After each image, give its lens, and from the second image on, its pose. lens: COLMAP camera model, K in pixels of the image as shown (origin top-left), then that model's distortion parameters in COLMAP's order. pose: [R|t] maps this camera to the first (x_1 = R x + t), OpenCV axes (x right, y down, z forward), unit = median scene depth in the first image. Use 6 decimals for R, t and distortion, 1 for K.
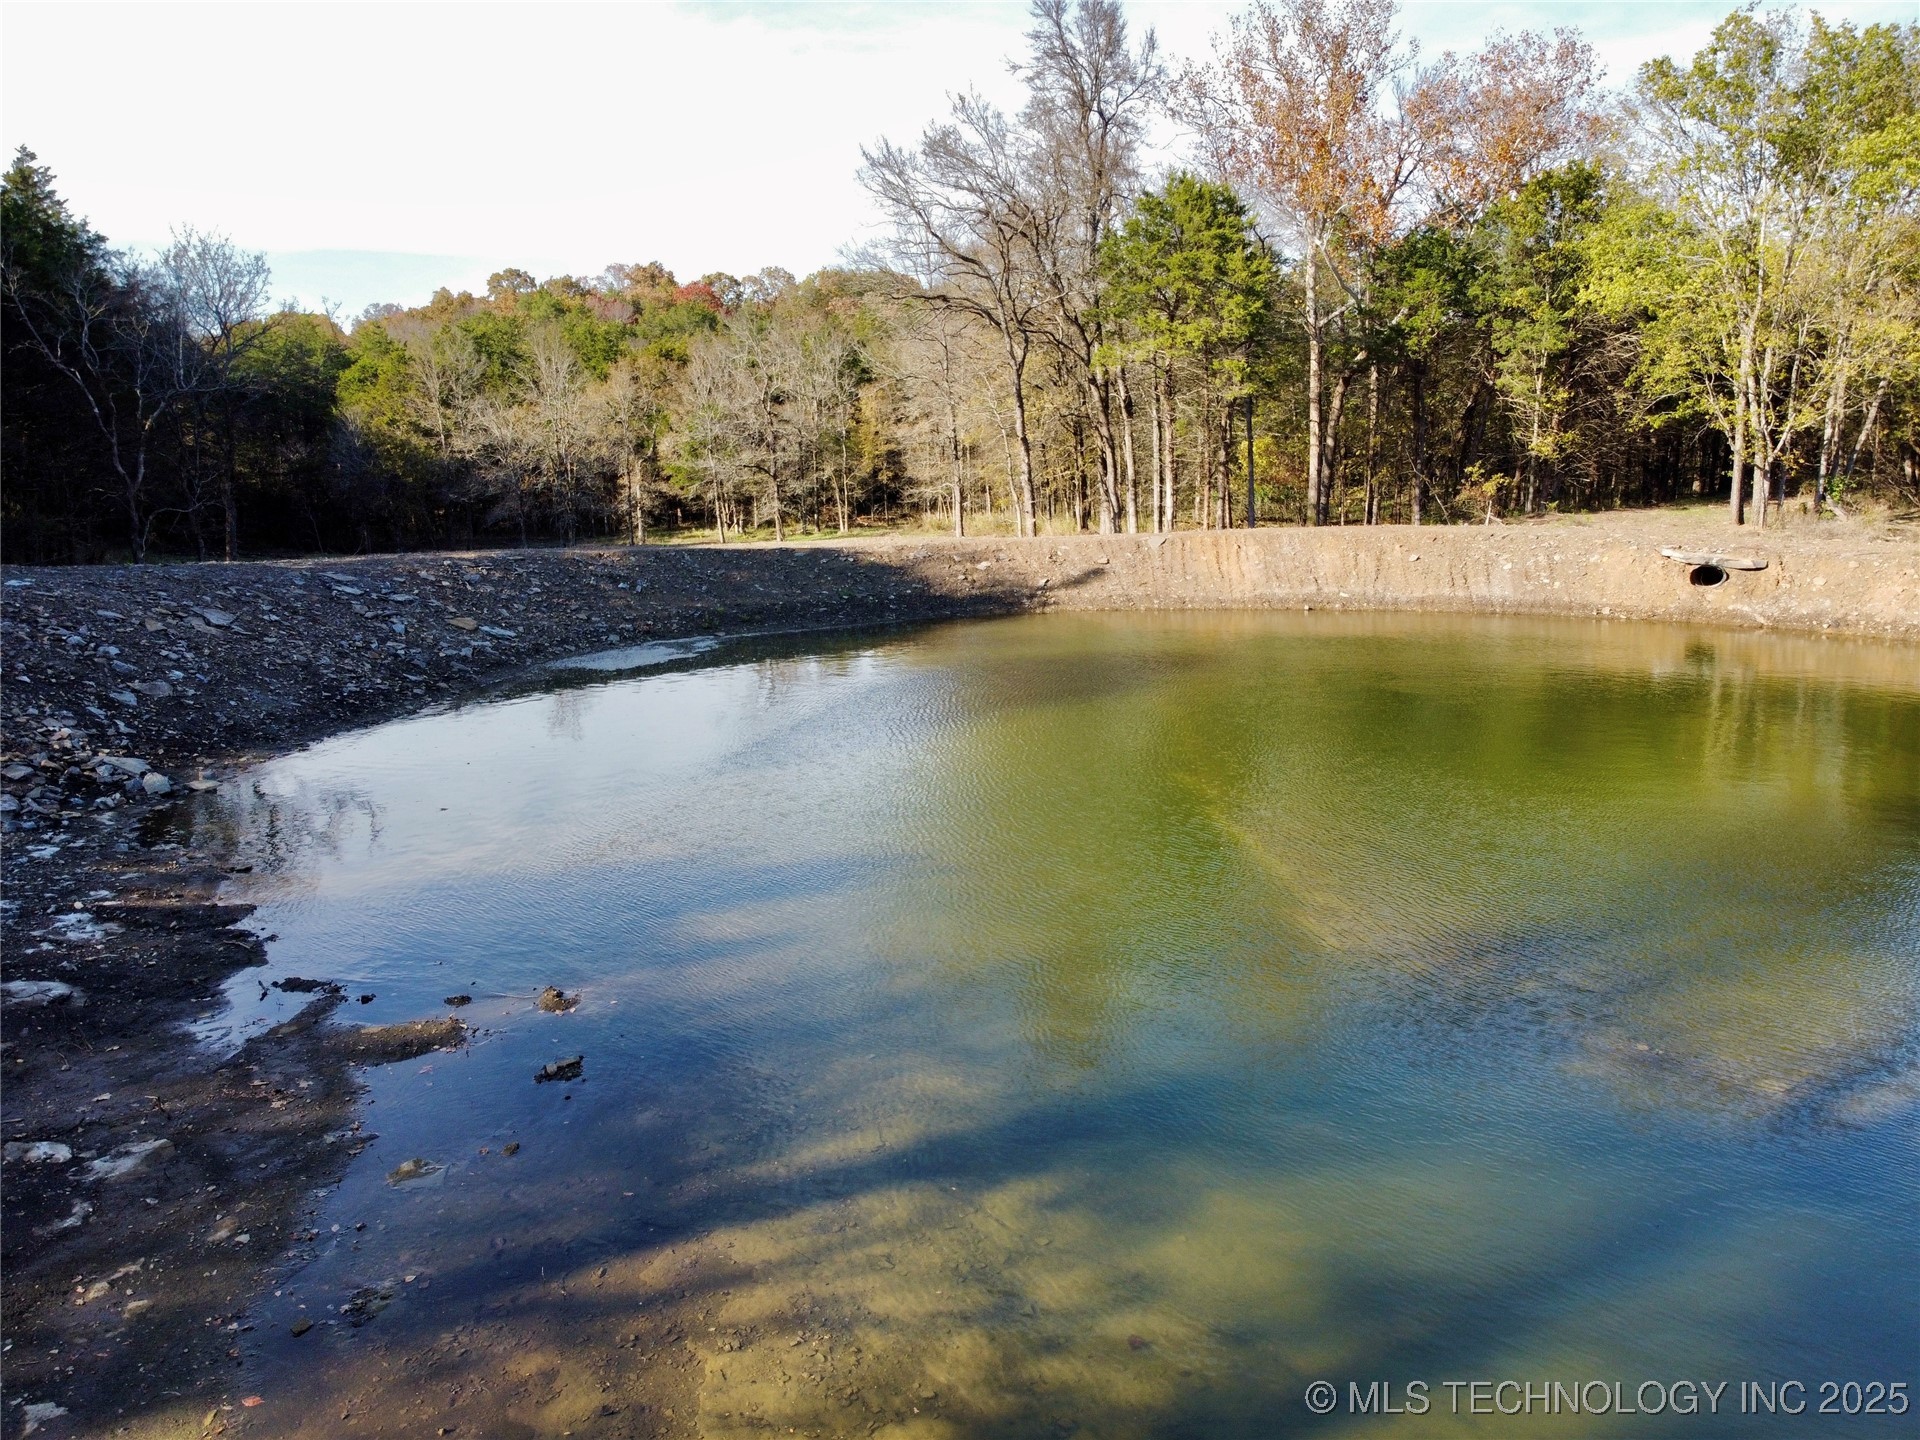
lens RADIAL K [[1464.8, 0, 957.0], [0, 1464.8, 691.8], [0, 0, 1]] dist [-0.001593, -0.004883]
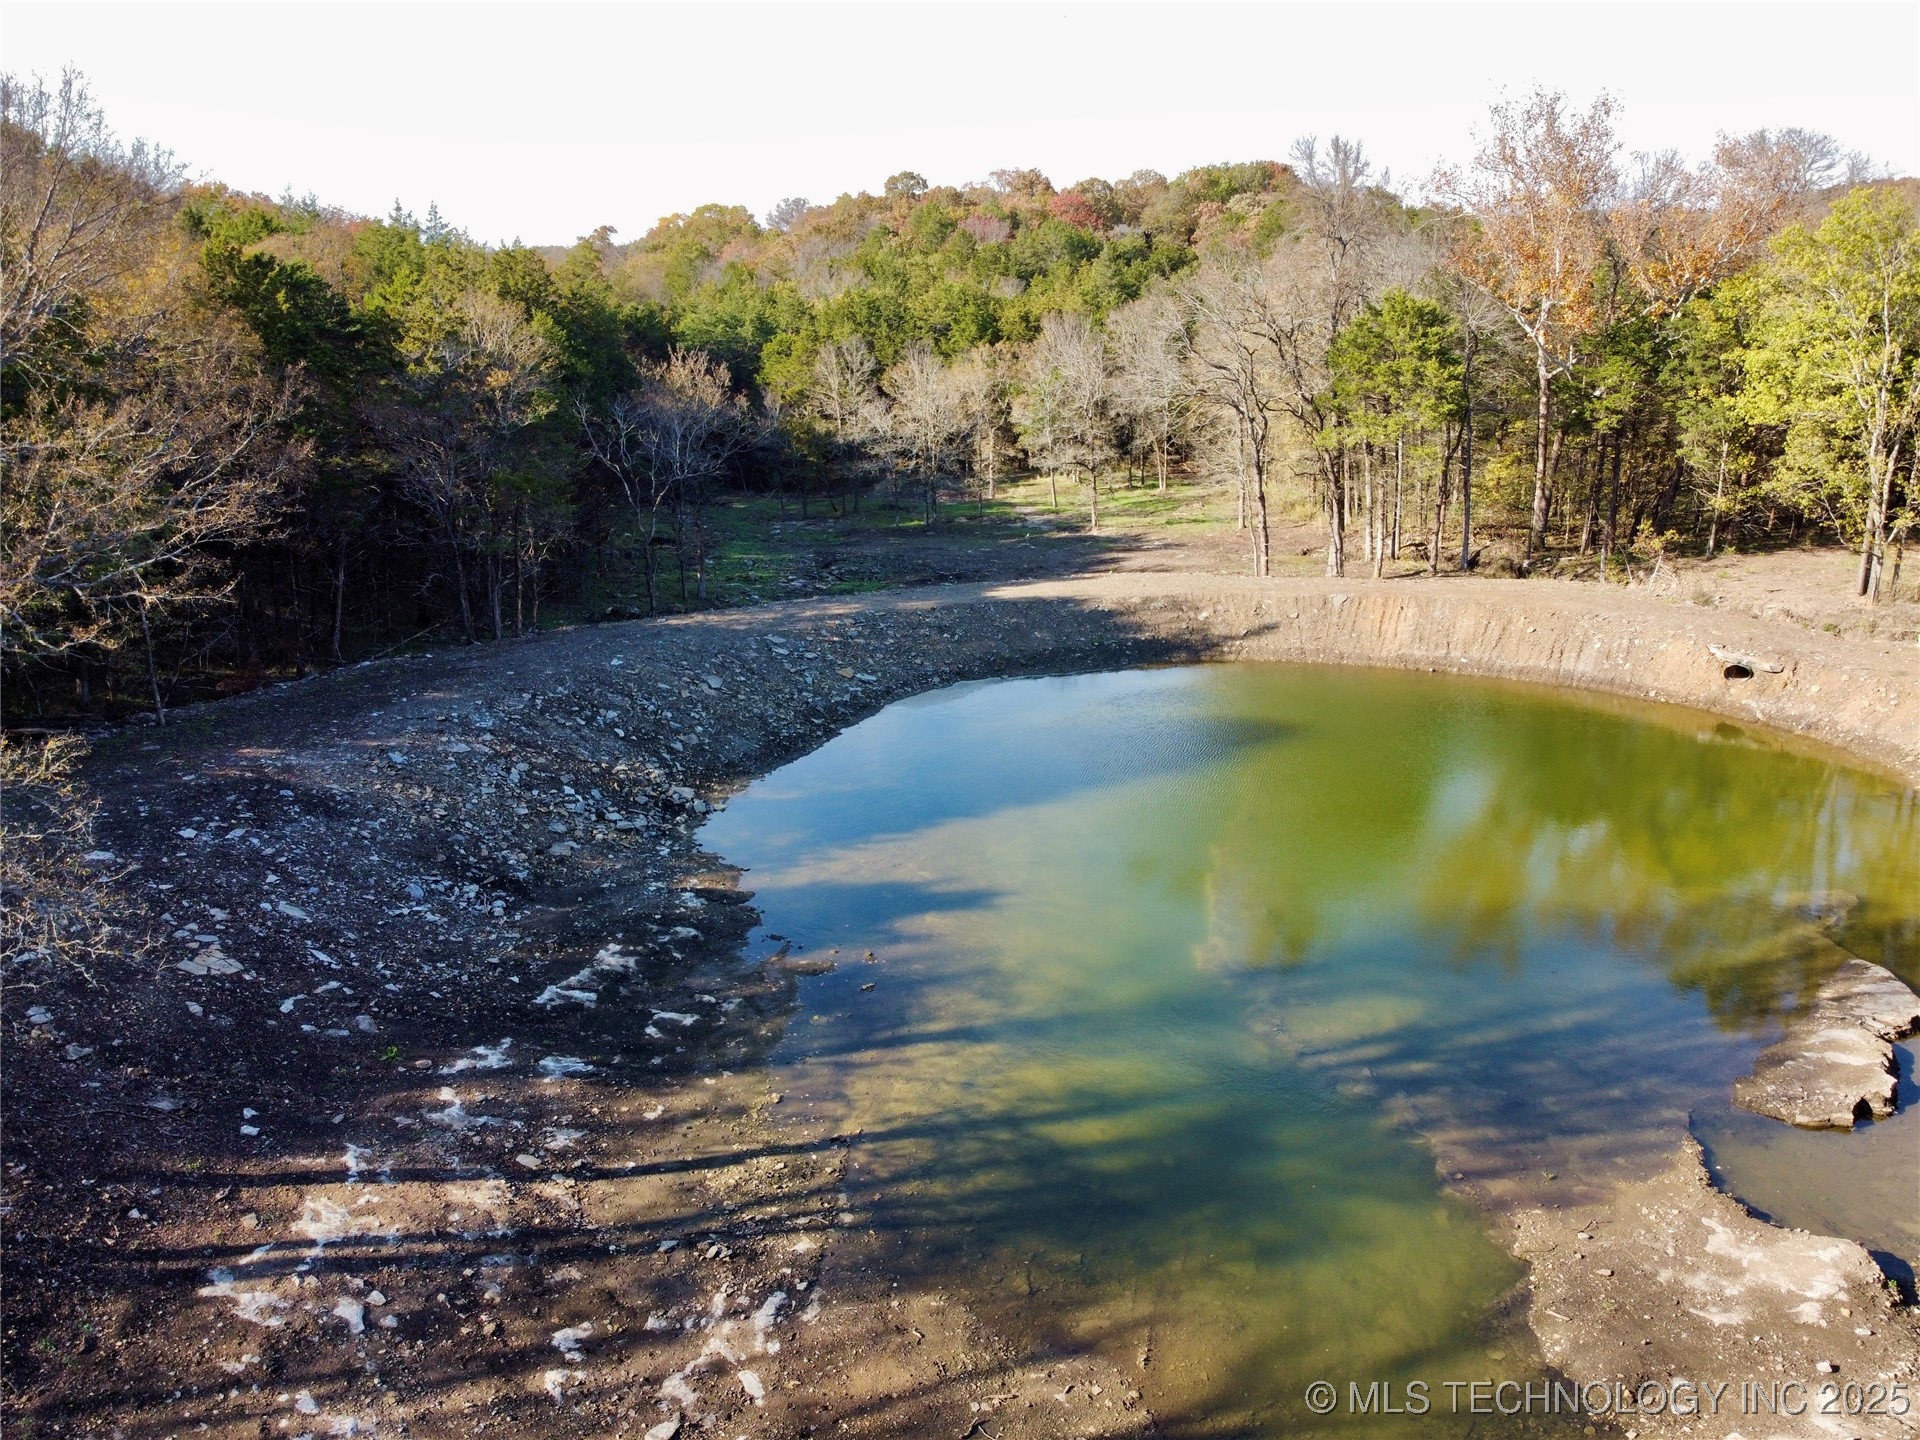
lens RADIAL K [[1464.8, 0, 958.6], [0, 1464.8, 705.4], [0, 0, 1]] dist [-0.001593, -0.004883]
pose [[0.967321, 0.075430, -0.242074, 0.115330], [-0.046709, 0.991397, 0.122268, -0.135282], [0.249215, -0.106965, 0.962523, -0.343614]]
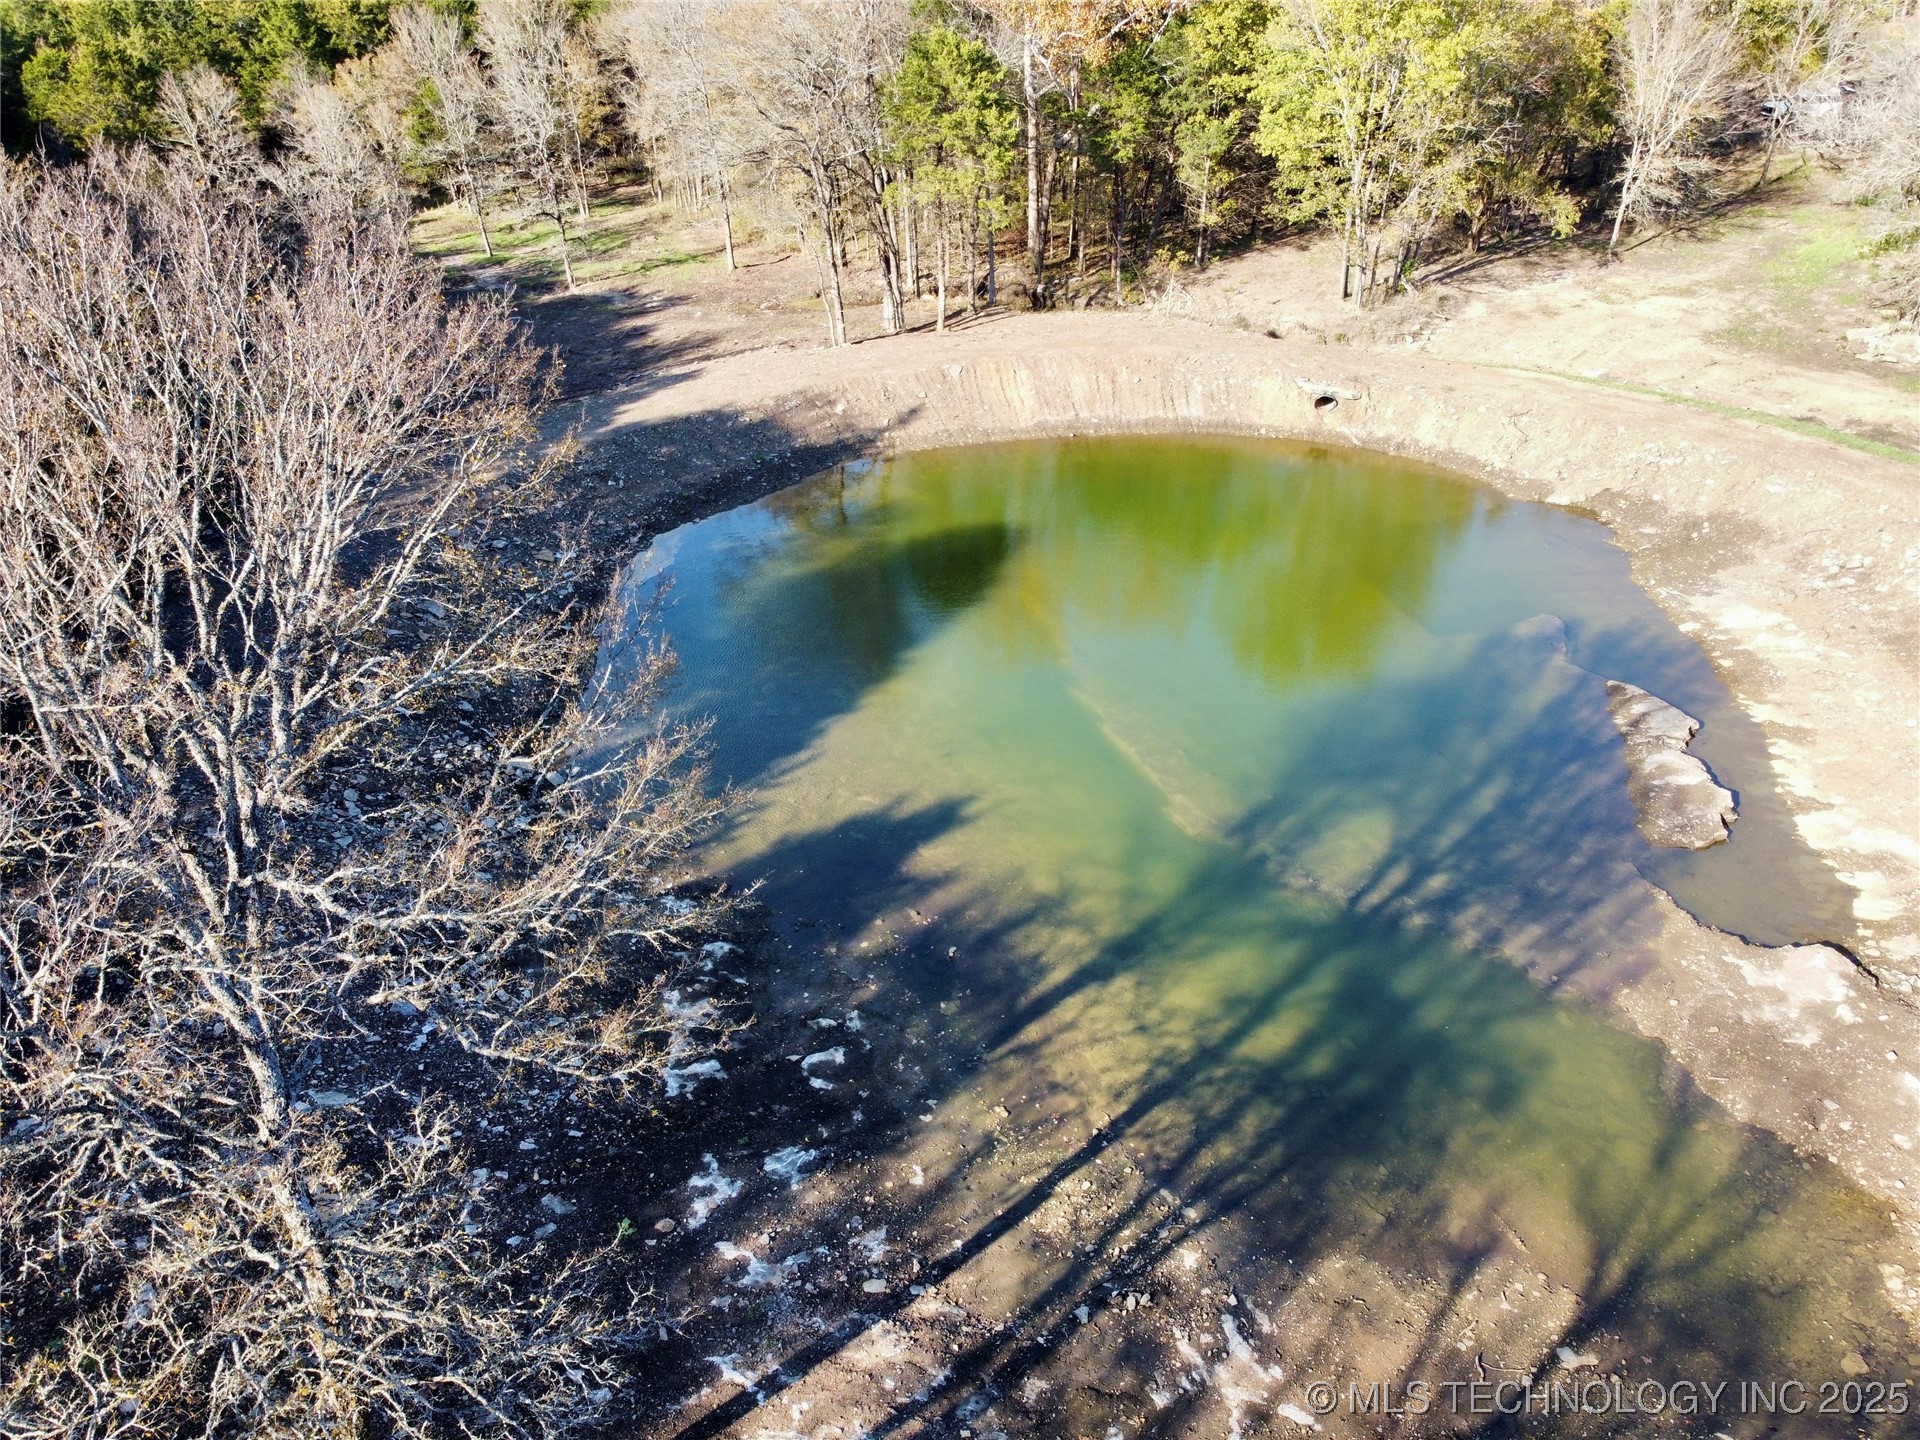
lens RADIAL K [[1464.8, 0, 968.5], [0, 1464.8, 694.4], [0, 0, 1]] dist [-0.001593, -0.004883]
pose [[0.965397, -0.122463, 0.230243, -0.176569], [0.038335, 0.939932, 0.339202, -0.245501], [-0.257952, -0.318638, 0.912102, -0.295795]]
